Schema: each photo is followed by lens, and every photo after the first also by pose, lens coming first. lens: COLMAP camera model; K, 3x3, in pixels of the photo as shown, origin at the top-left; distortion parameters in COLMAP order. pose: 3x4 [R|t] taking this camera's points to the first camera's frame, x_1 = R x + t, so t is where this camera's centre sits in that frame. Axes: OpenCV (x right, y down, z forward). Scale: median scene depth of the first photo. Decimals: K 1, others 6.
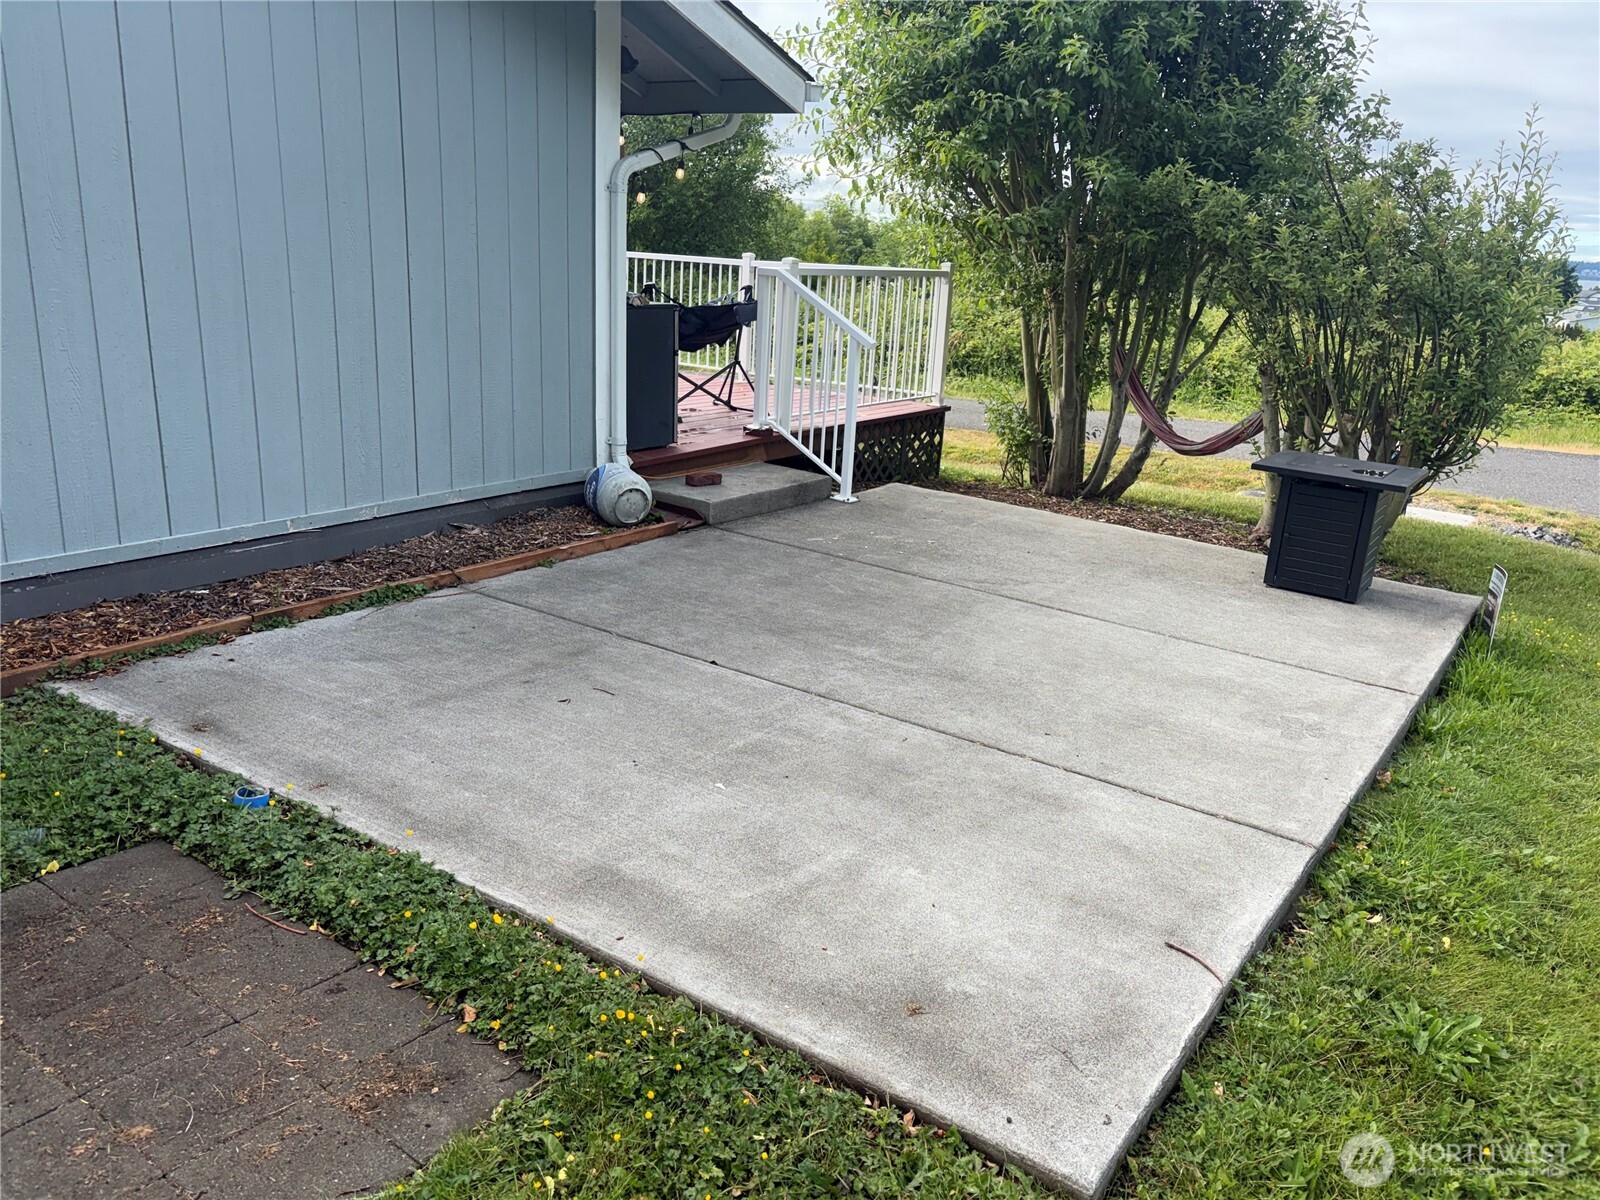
lens RADIAL K [[1181.4, 0, 800.0], [0, 1181.4, 600.0], [0, 0, 1]] dist [0.122450, -0.149176]
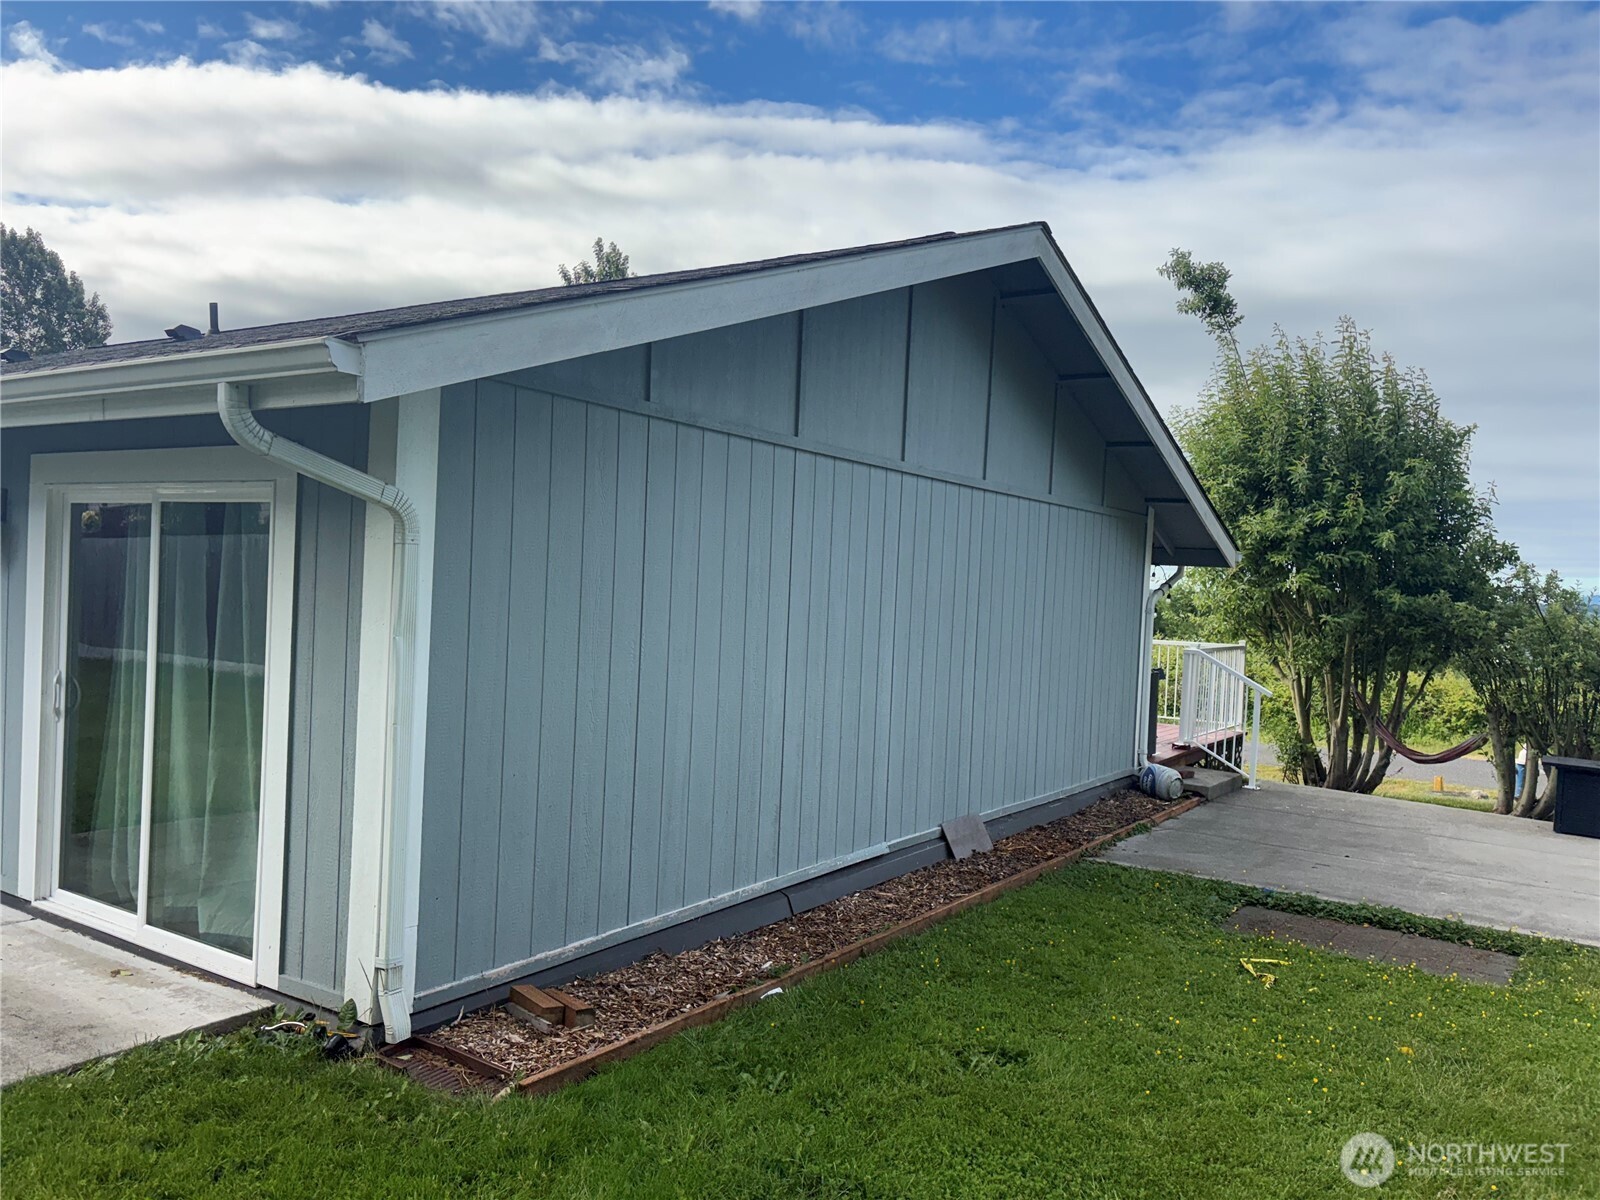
lens RADIAL K [[1181.4, 0, 800.0], [0, 1181.4, 600.0], [0, 0, 1]] dist [0.122450, -0.149176]
pose [[0.999812, -0.017350, 0.008695, -0.582995], [0.019077, 0.960899, -0.276240, 0.107566], [-0.003562, 0.276354, 0.961049, -0.635166]]
